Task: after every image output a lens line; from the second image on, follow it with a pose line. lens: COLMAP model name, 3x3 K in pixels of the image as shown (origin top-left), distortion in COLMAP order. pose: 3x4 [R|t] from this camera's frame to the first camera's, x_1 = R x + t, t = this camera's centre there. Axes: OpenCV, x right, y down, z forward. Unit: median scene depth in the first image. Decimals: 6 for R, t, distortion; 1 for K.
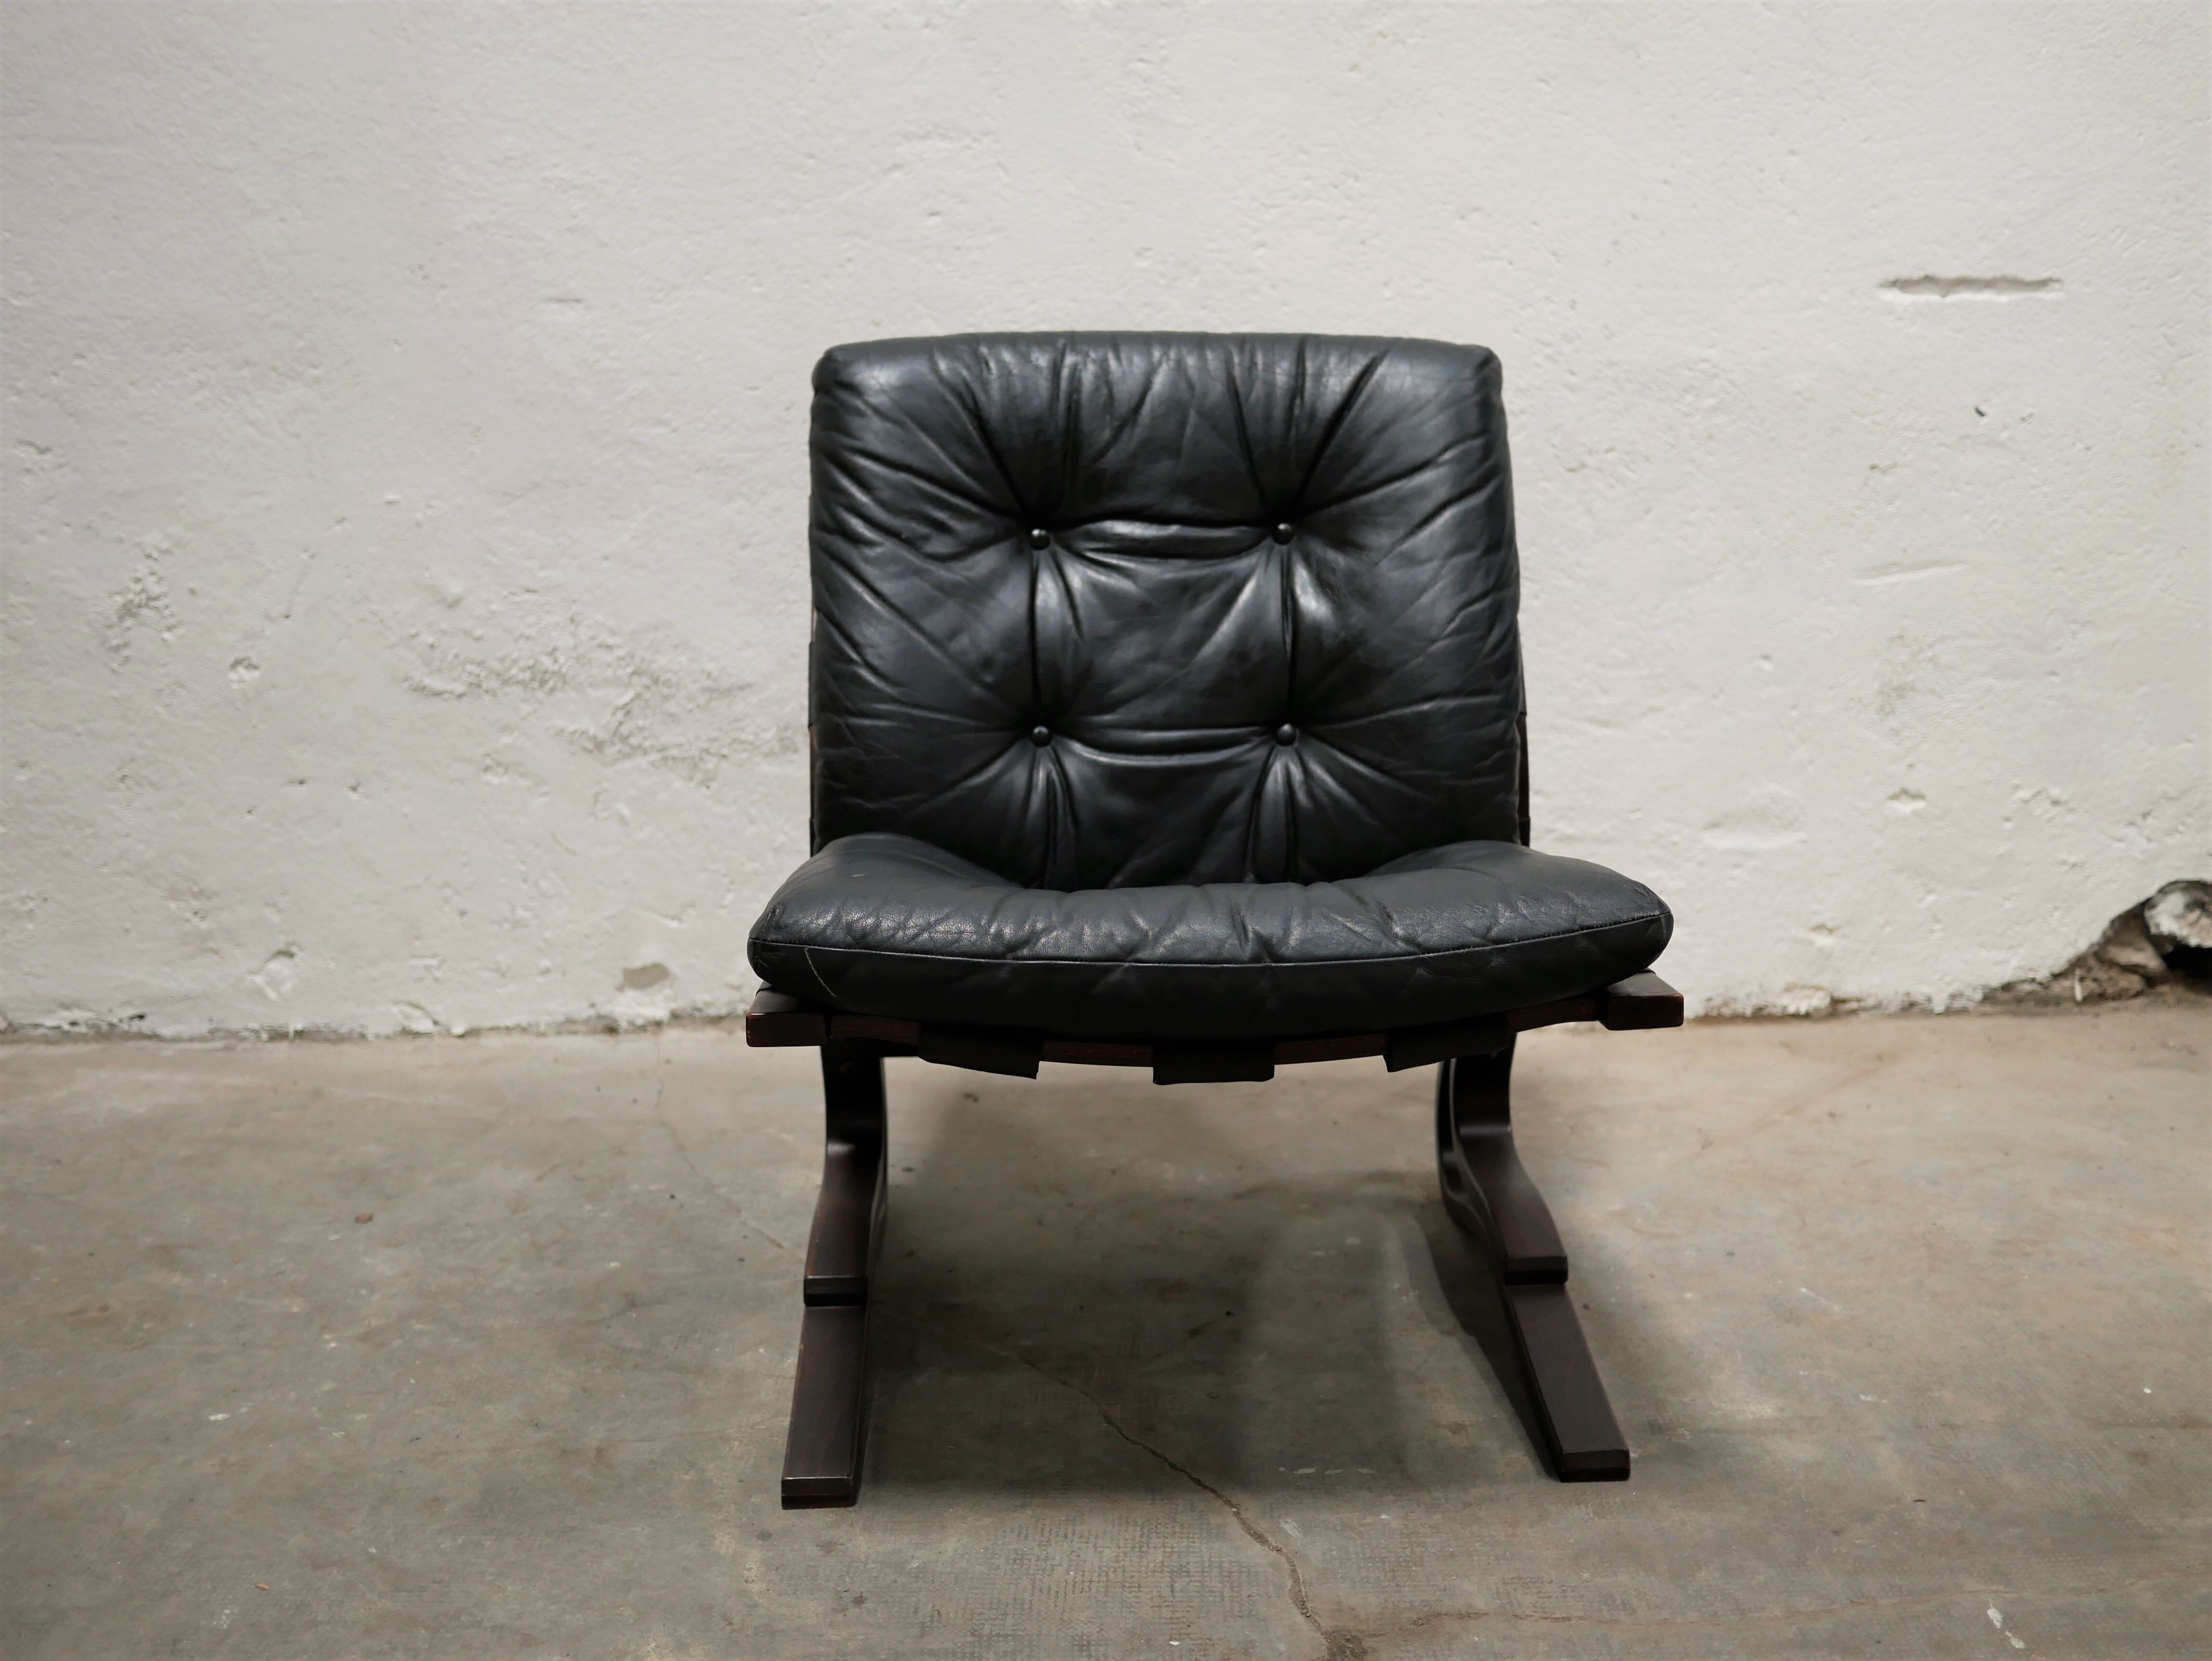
lens RADIAL K [[2517.5, 0, 1107.0], [0, 2517.5, 843.7], [0, 0, 1]] dist [-0.007736, 0.000000]
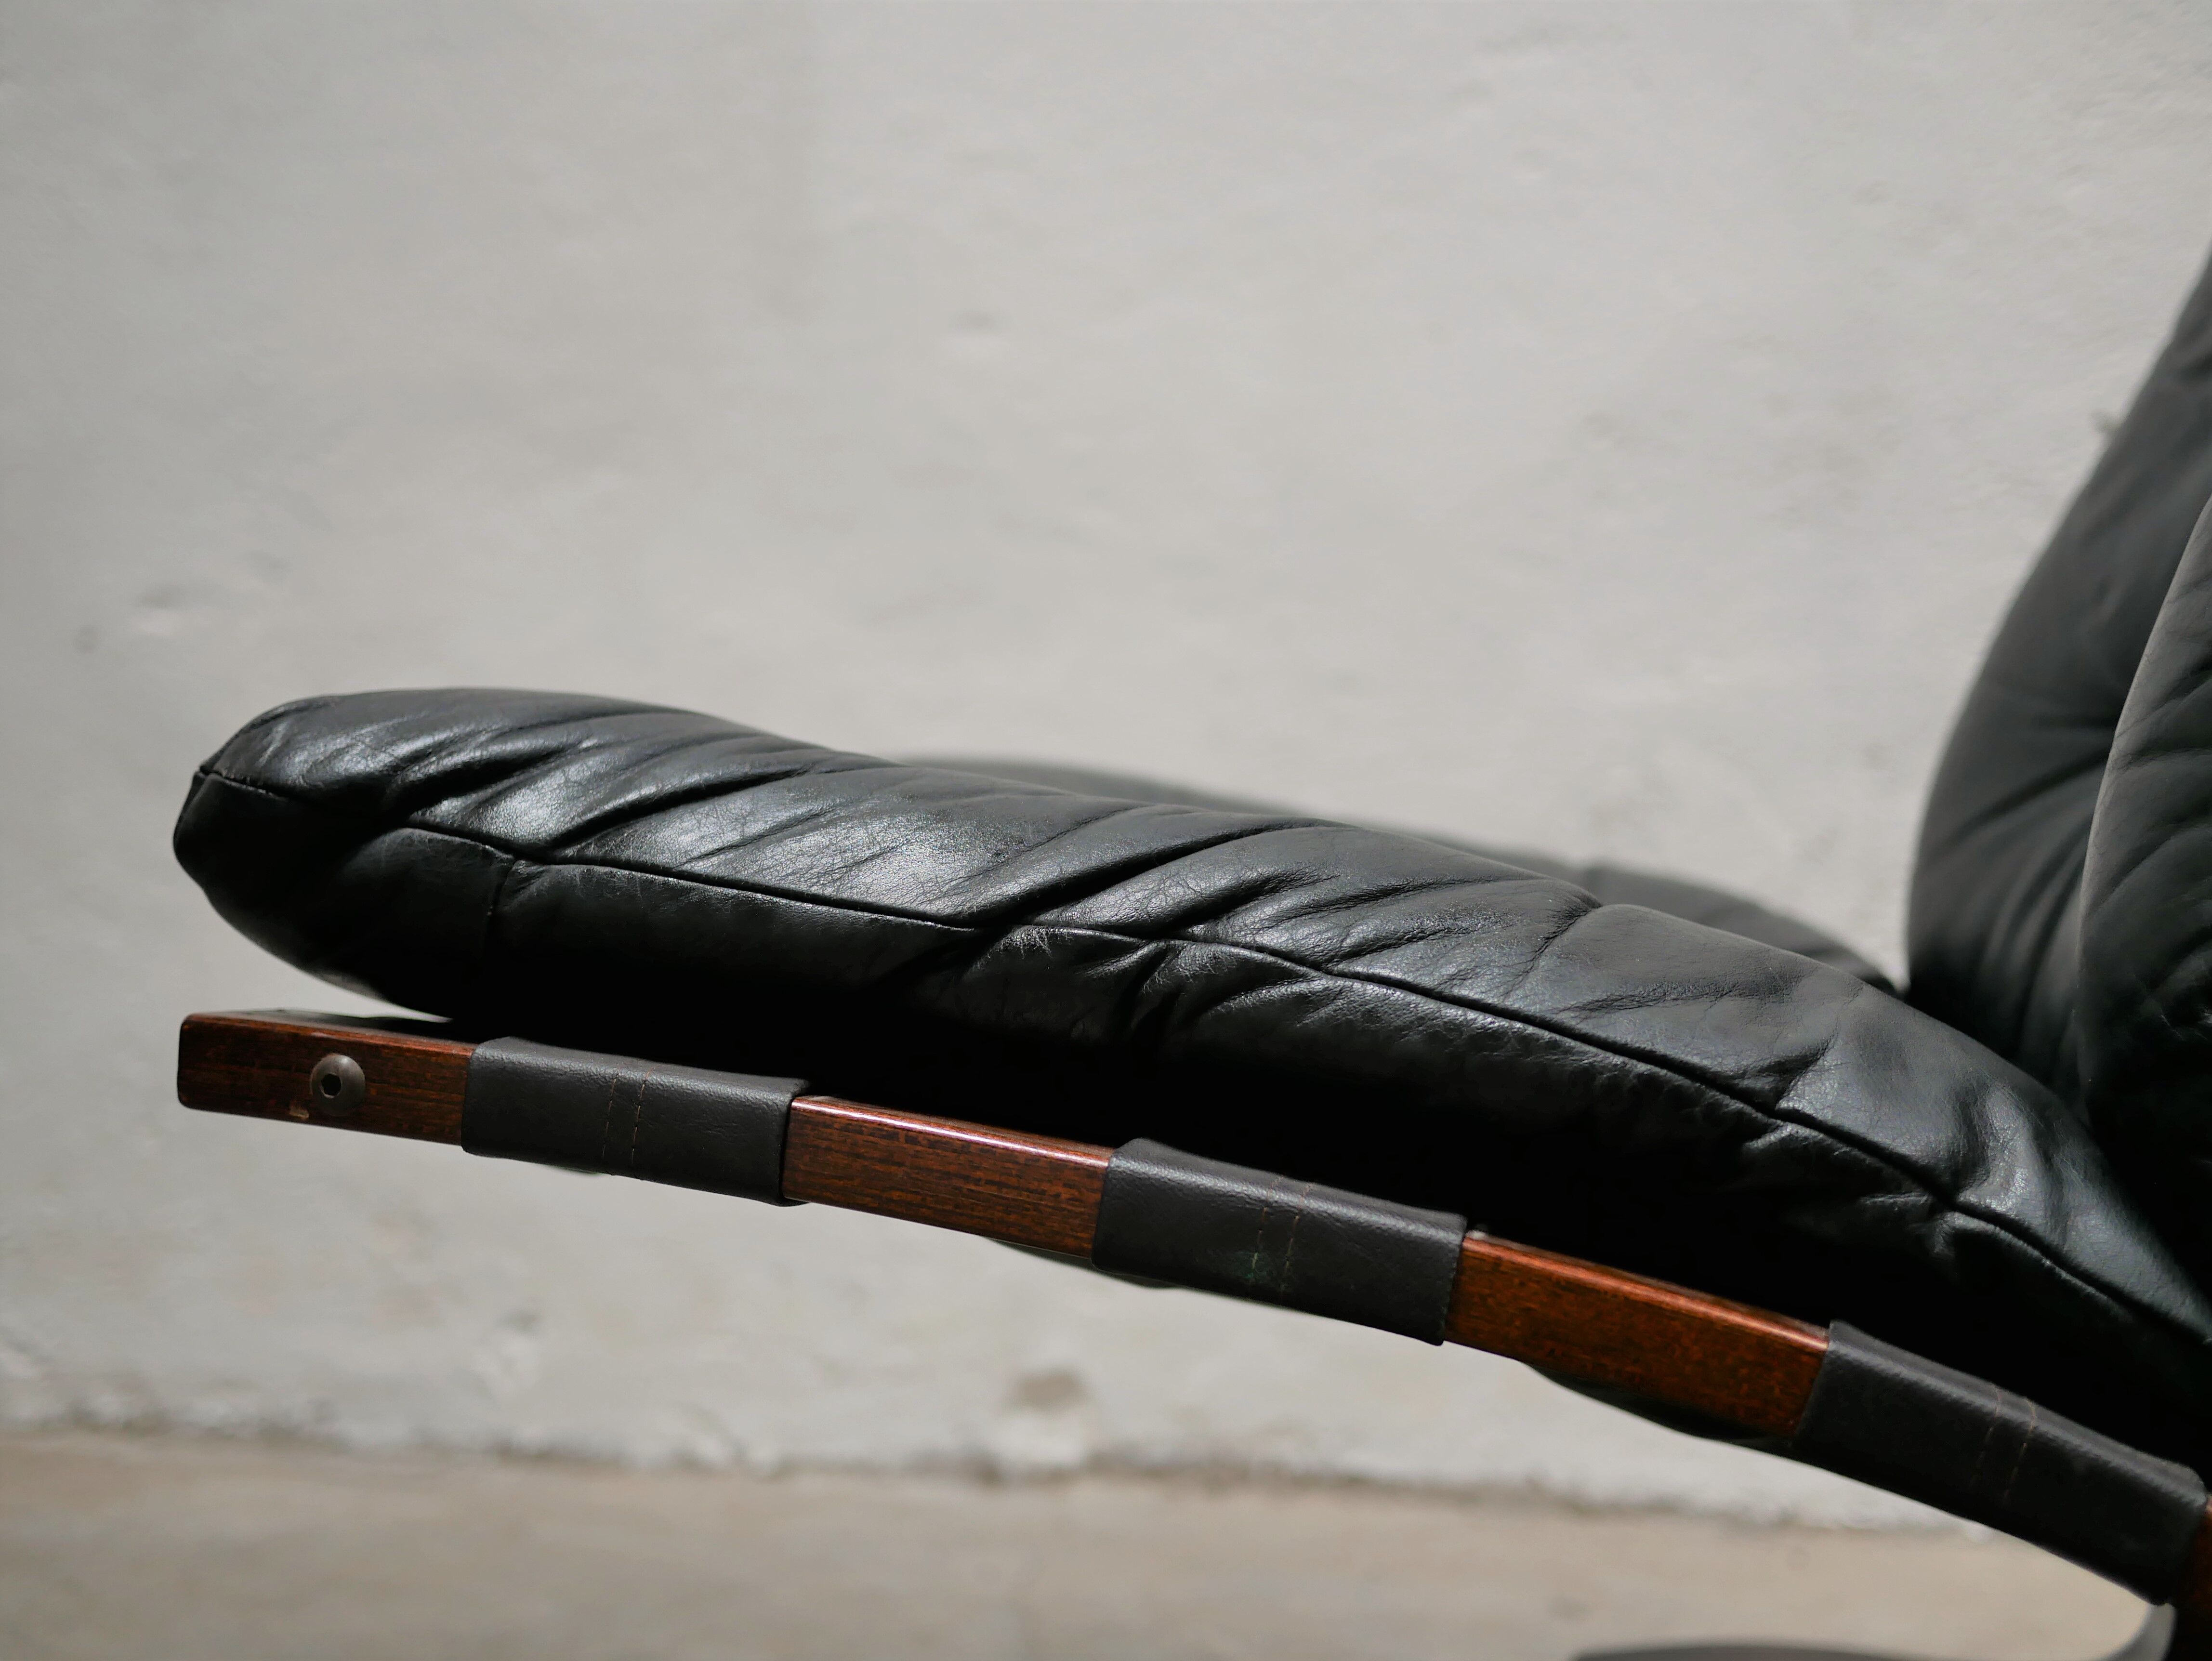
lens RADIAL K [[2517.5, 0, 1128.9], [0, 2517.5, 848.5], [0, 0, 1]] dist [-0.007736, 0.000000]
pose [[0.965382, -0.005382, -0.260783, -0.001719], [-0.064892, 0.963397, -0.260106, 0.087637], [0.252637, 0.268025, 0.929697, 0.407010]]
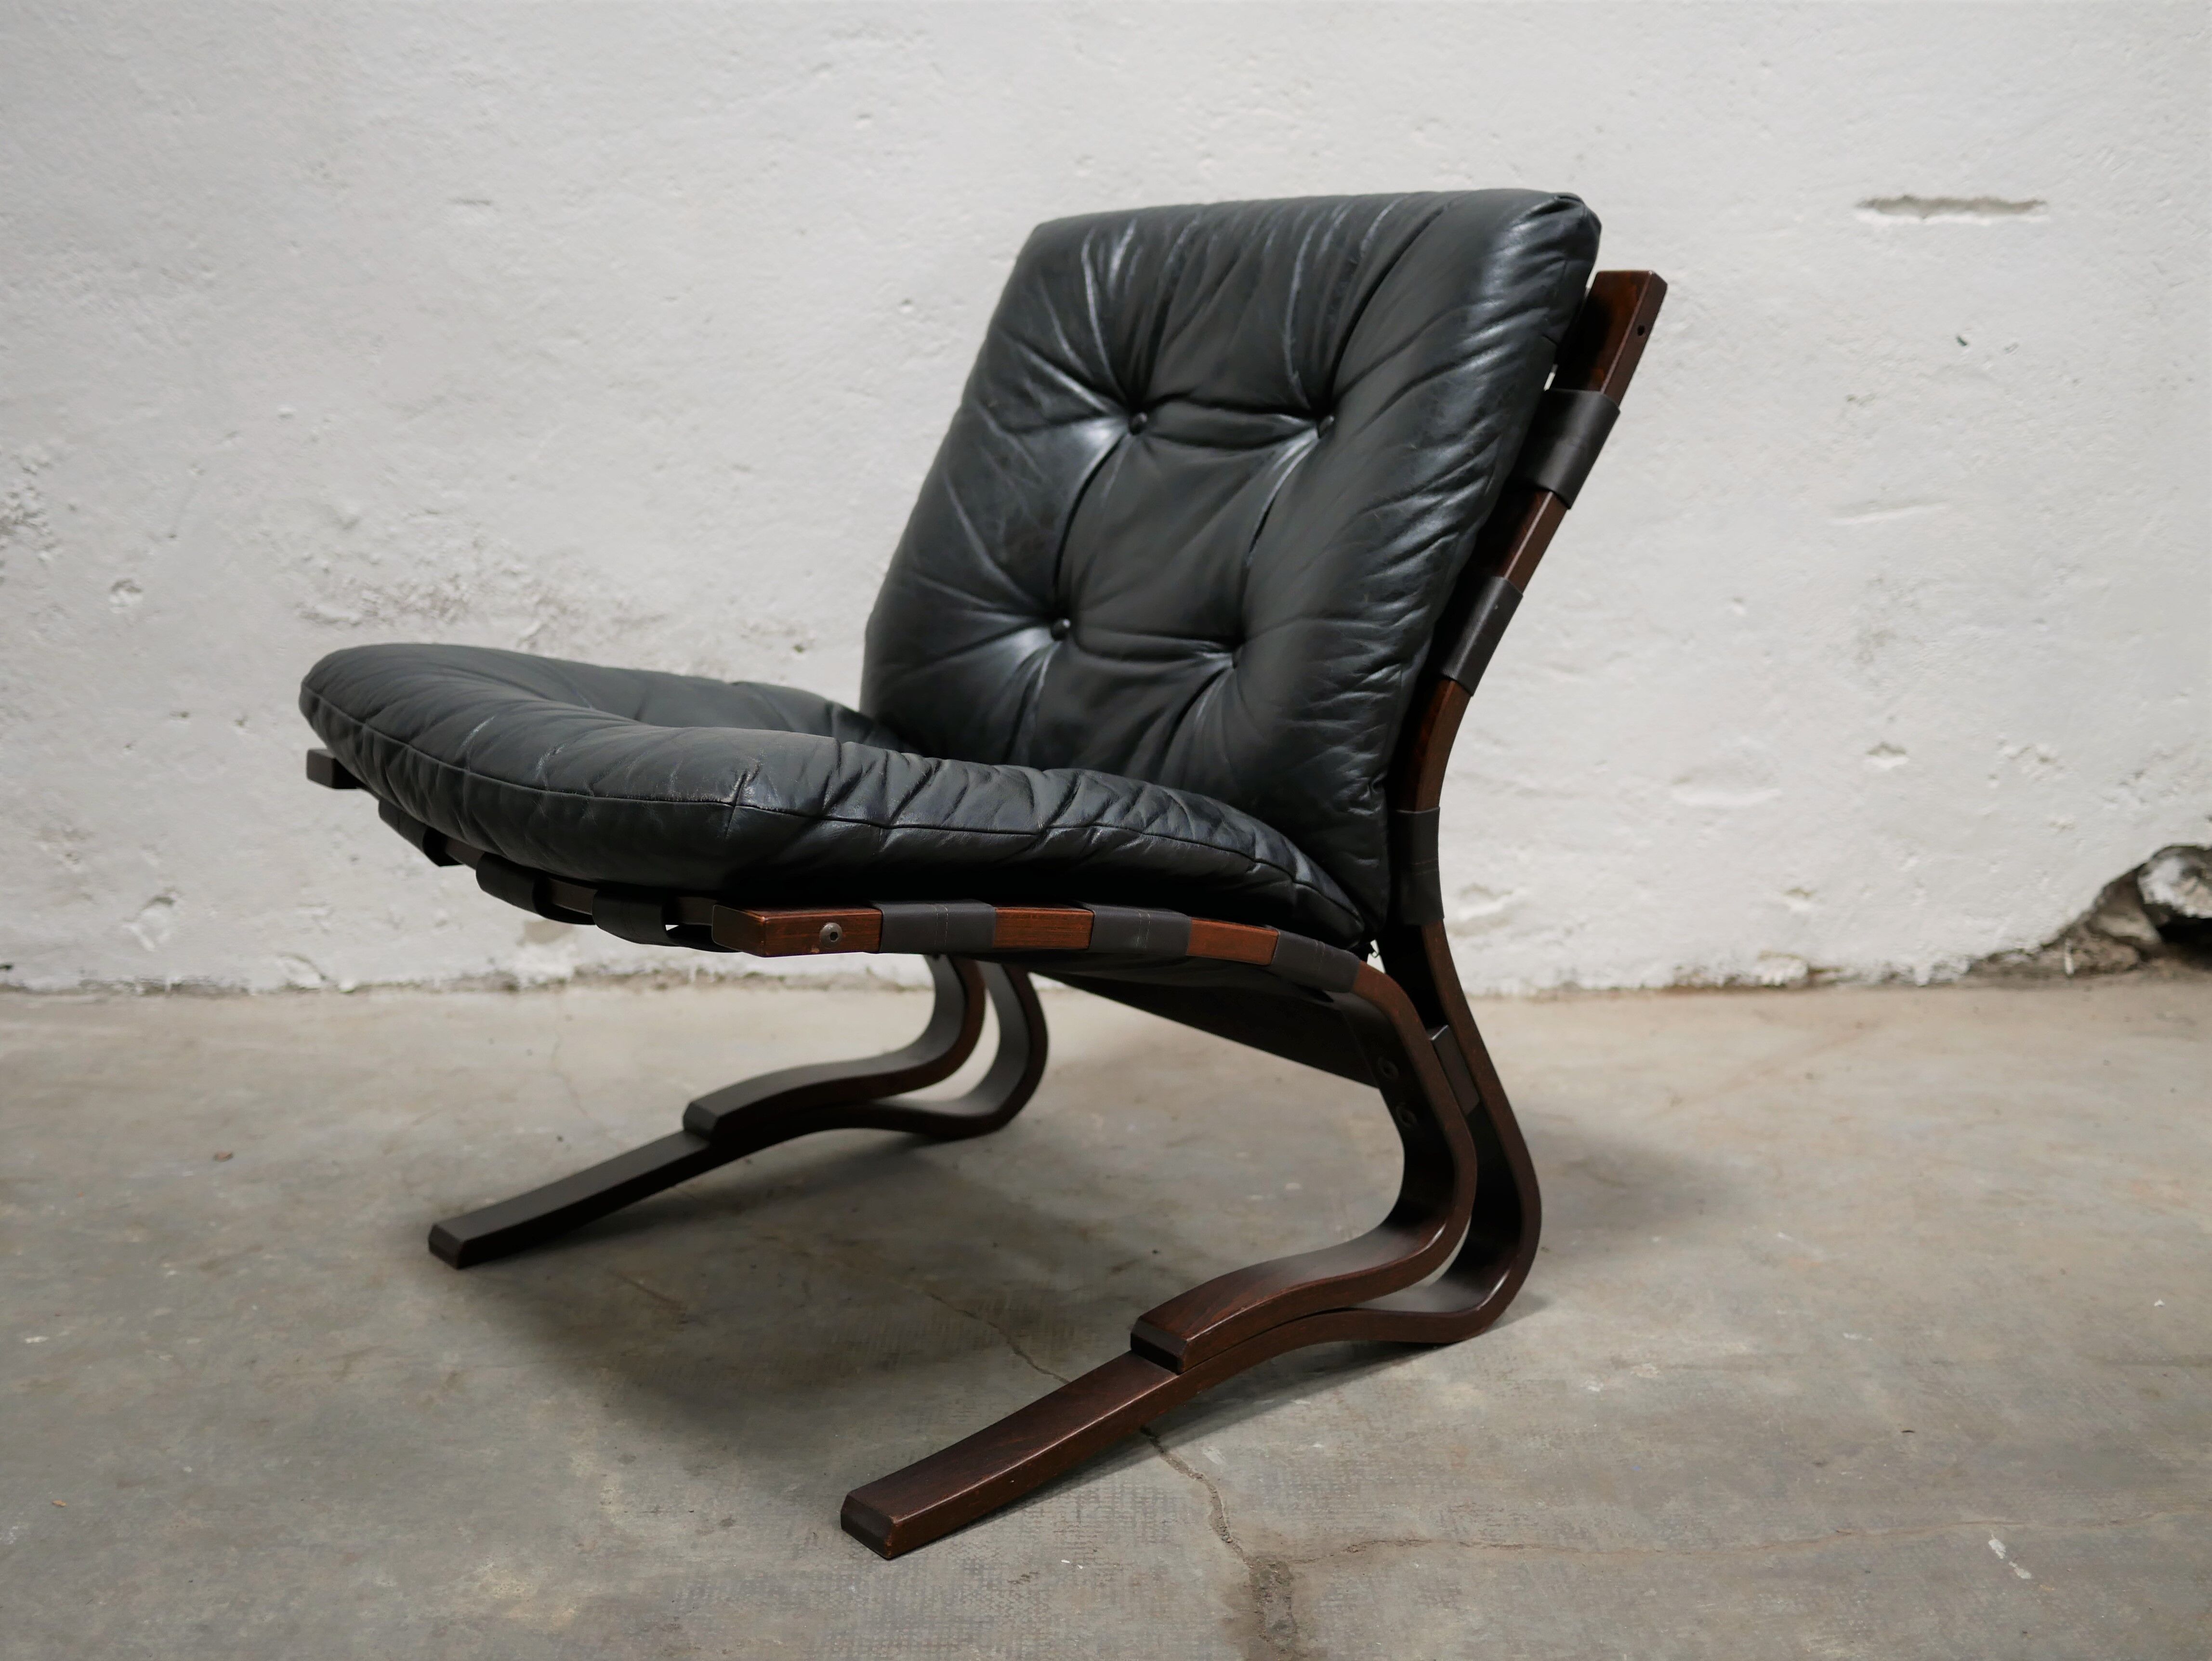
lens RADIAL K [[2517.5, 0, 1100.5], [0, 2517.5, 830.1], [0, 0, 1]] dist [-0.007736, 0.000000]
pose [[0.999904, 0.011193, 0.008217, 0.015215], [-0.010761, 0.998647, -0.050870, 0.063507], [-0.008776, 0.050777, 0.998671, 0.060932]]
